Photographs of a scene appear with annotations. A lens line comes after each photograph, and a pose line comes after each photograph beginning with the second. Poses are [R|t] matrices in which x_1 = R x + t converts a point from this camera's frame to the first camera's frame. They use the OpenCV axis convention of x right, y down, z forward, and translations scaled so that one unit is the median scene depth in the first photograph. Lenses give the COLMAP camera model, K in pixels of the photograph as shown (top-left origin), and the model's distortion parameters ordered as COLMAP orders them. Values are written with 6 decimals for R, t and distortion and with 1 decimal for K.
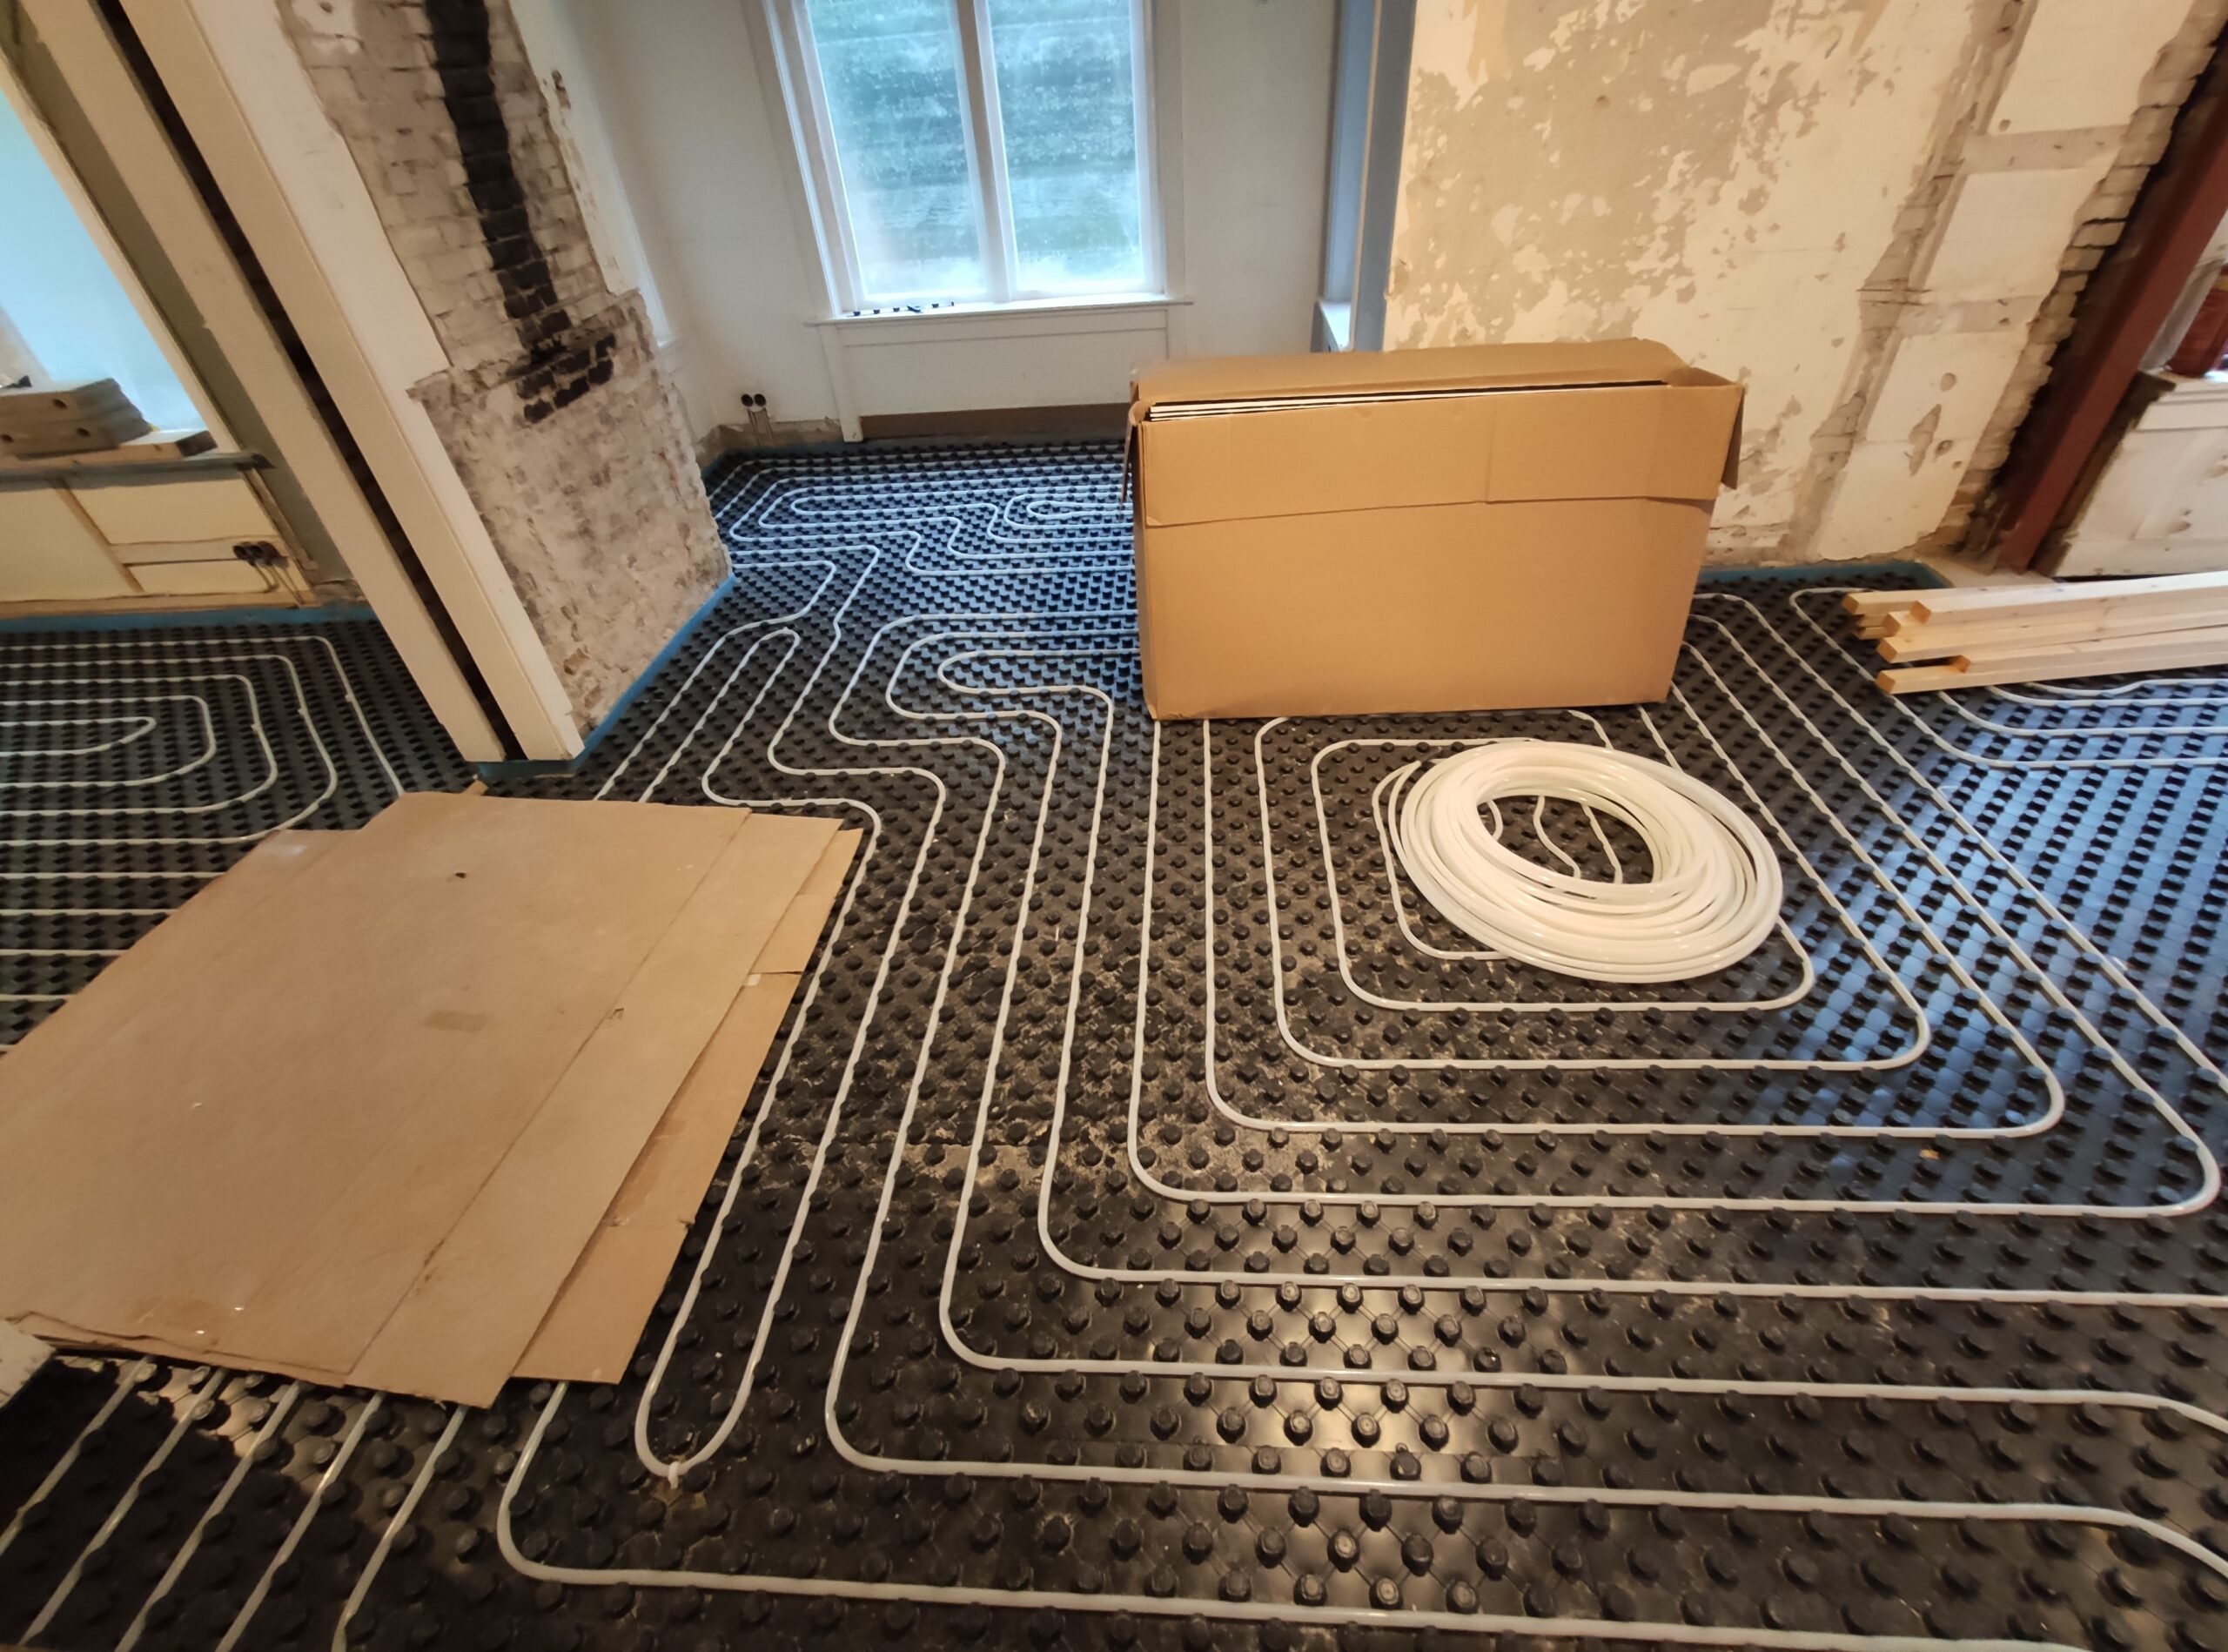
lens RADIAL K [[960.0, 0, 1121.8], [0, 960.0, 822.9], [0, 0, 1]] dist [-0.006225, 0.001047]
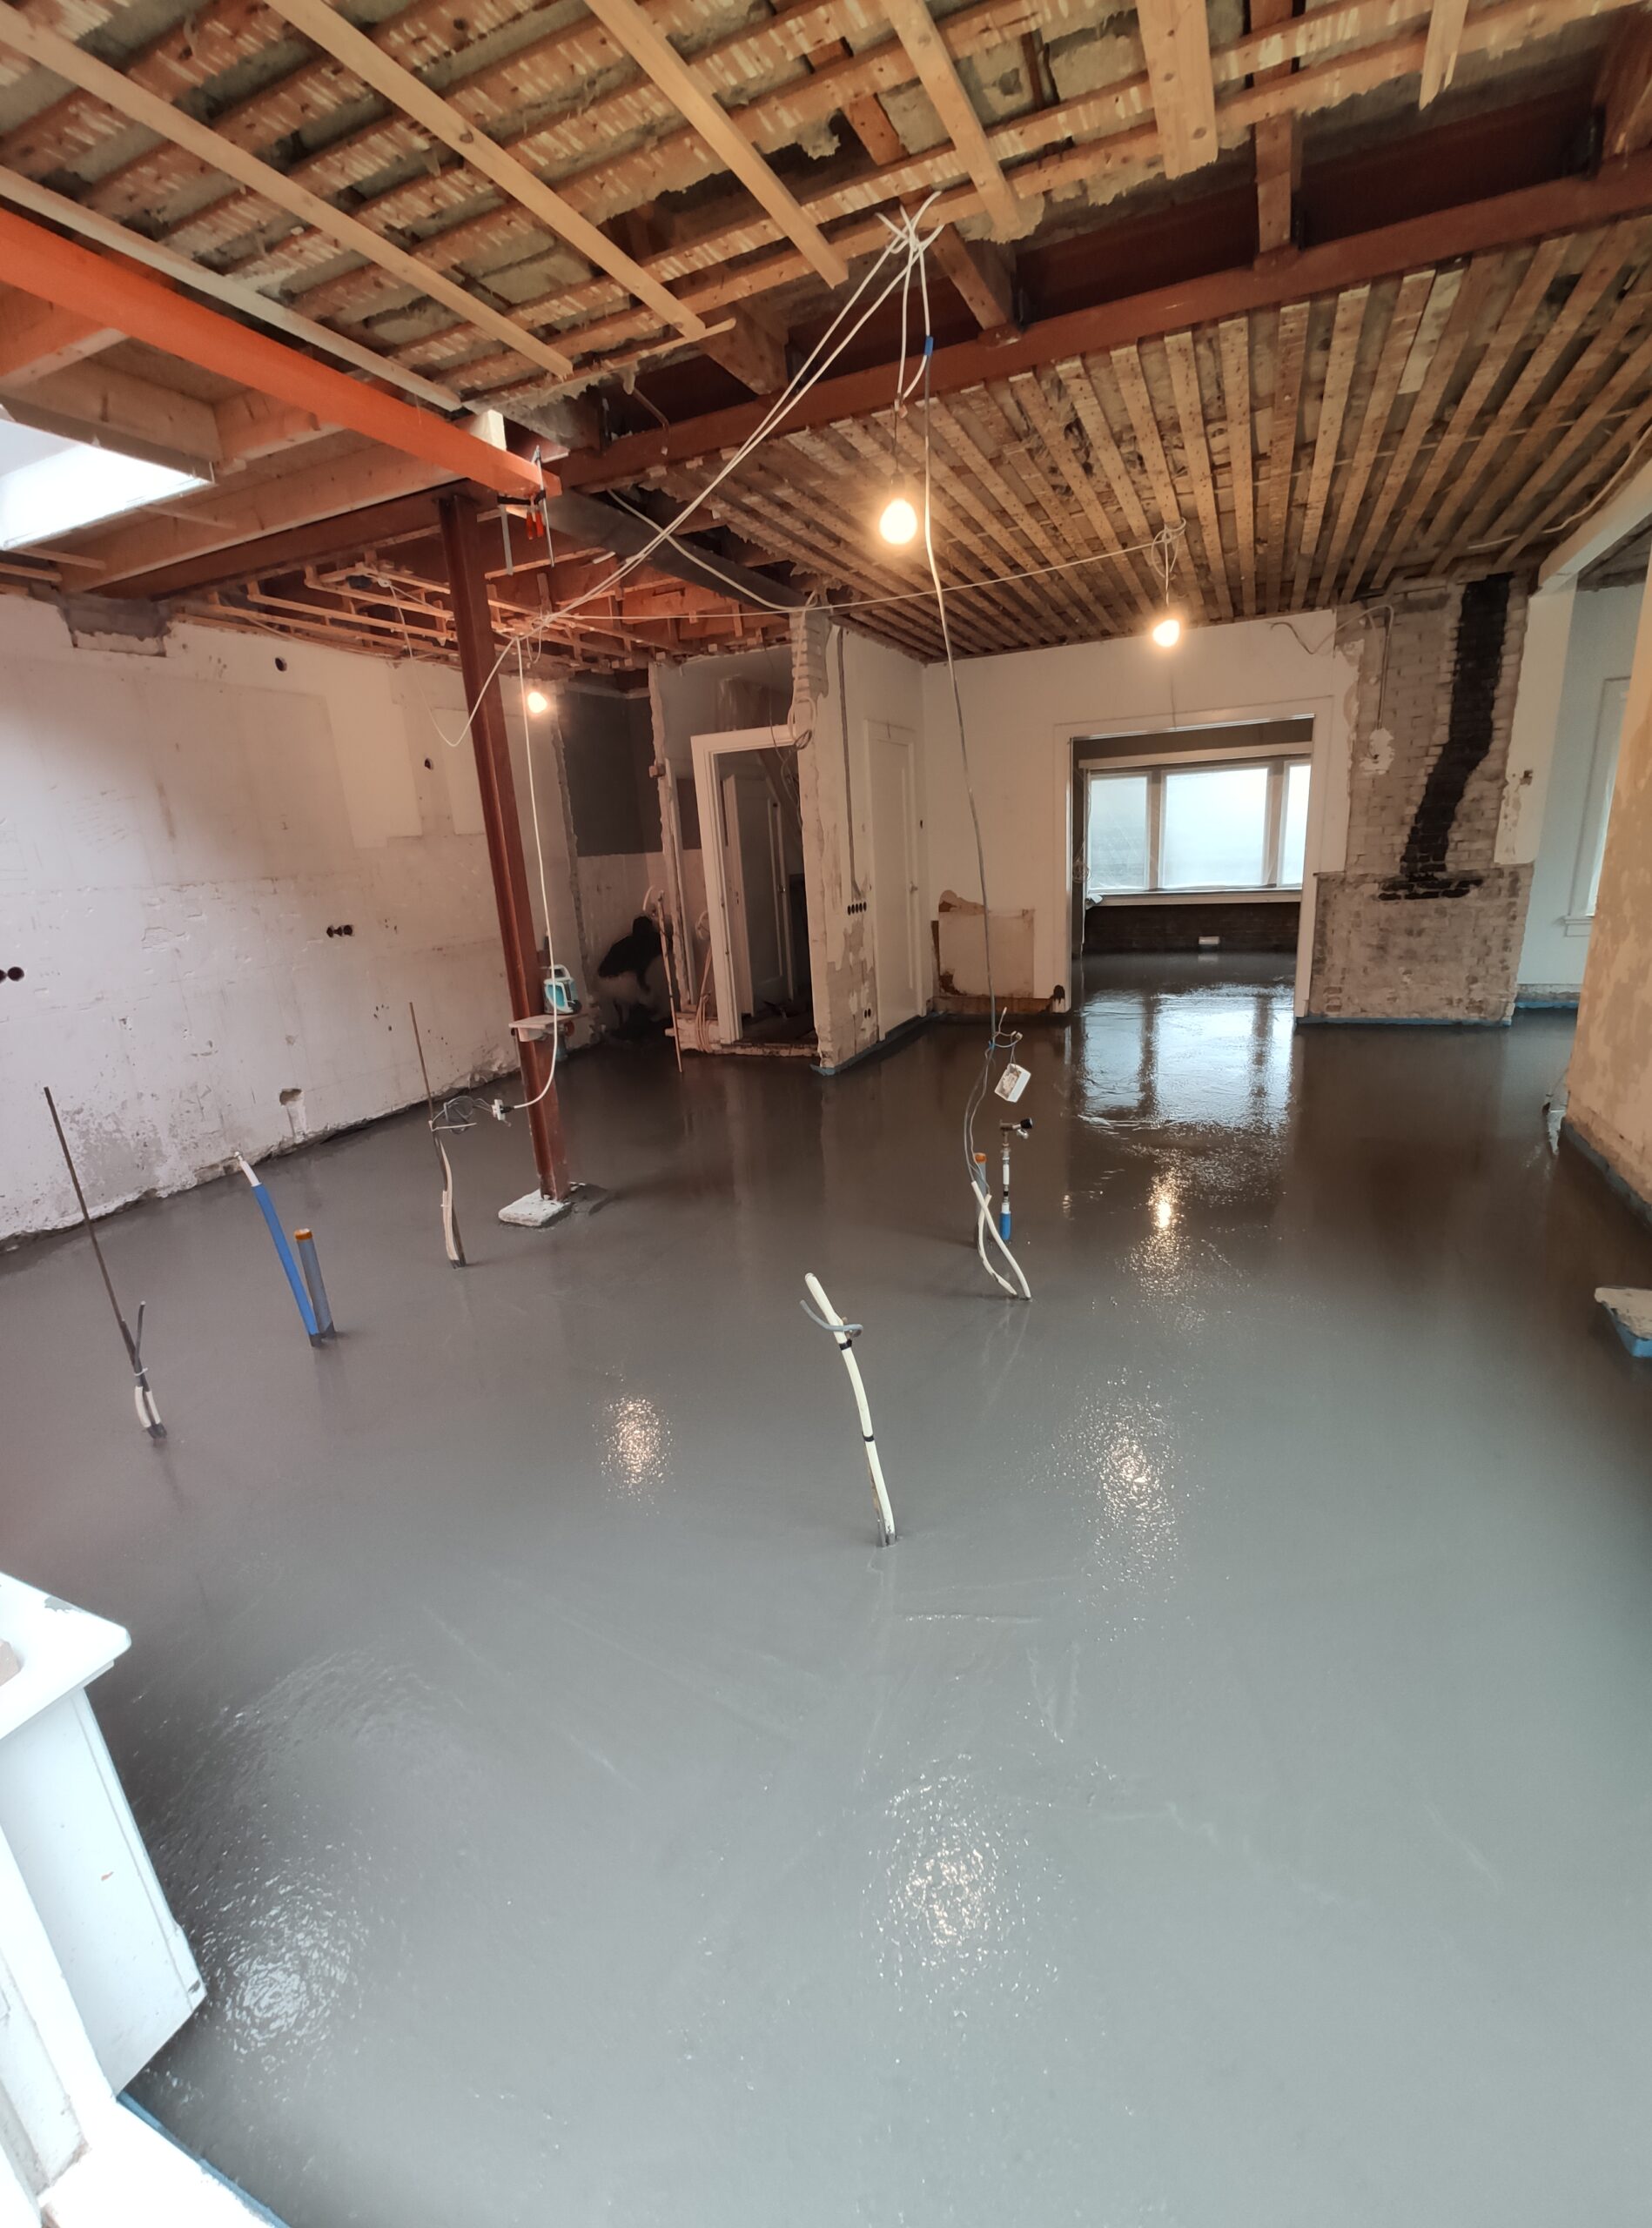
lens RADIAL K [[970.8, 0, 832.0], [0, 970.8, 1121.6], [0, 0, 1]] dist [-0.025678, 0.019873]
pose [[-0.347415, 0.337957, -0.874693, 2.068395], [-0.517644, 0.708668, 0.479410, -0.440270], [0.781887, 0.619334, -0.071260, 0.403669]]
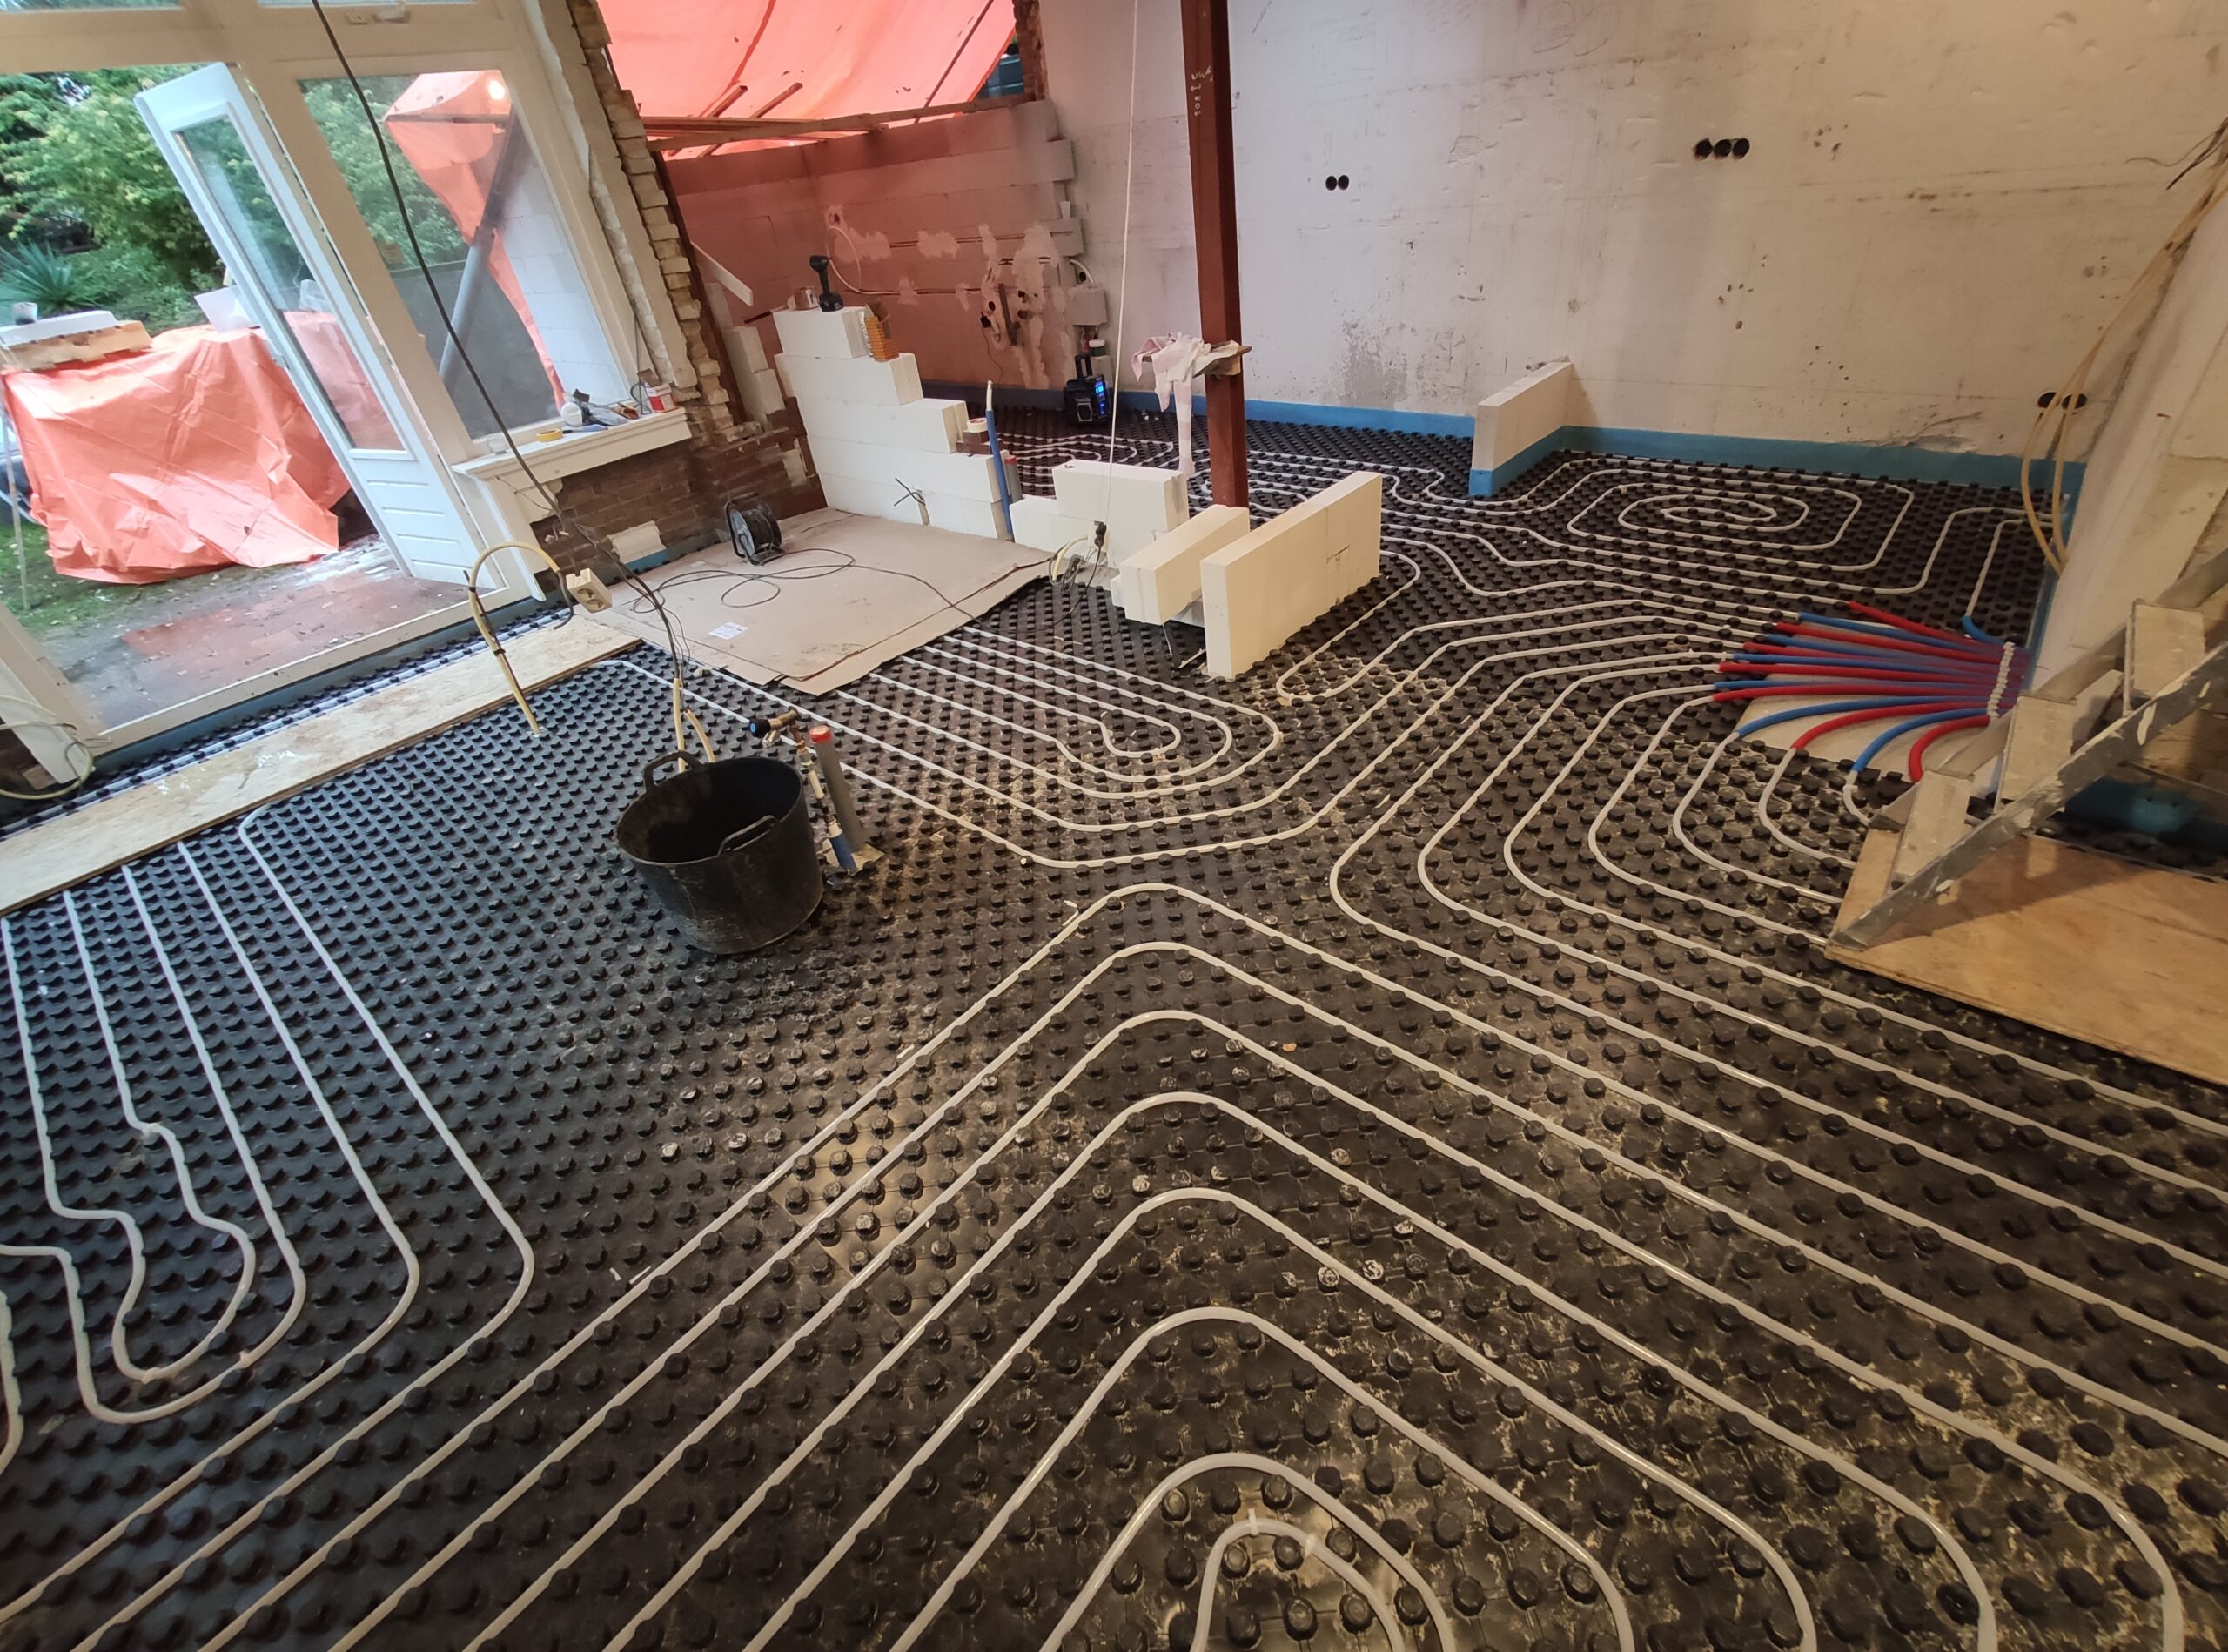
lens RADIAL K [[929.9, 0, 1136.8], [0, 929.9, 818.3], [0, 0, 1]] dist [-0.001651, 0.000403]
pose [[-0.787986, -0.236560, 0.568434, 0.257491], [0.493102, 0.310374, 0.812723, -0.410835], [-0.368685, 0.920710, -0.127922, 0.554783]]
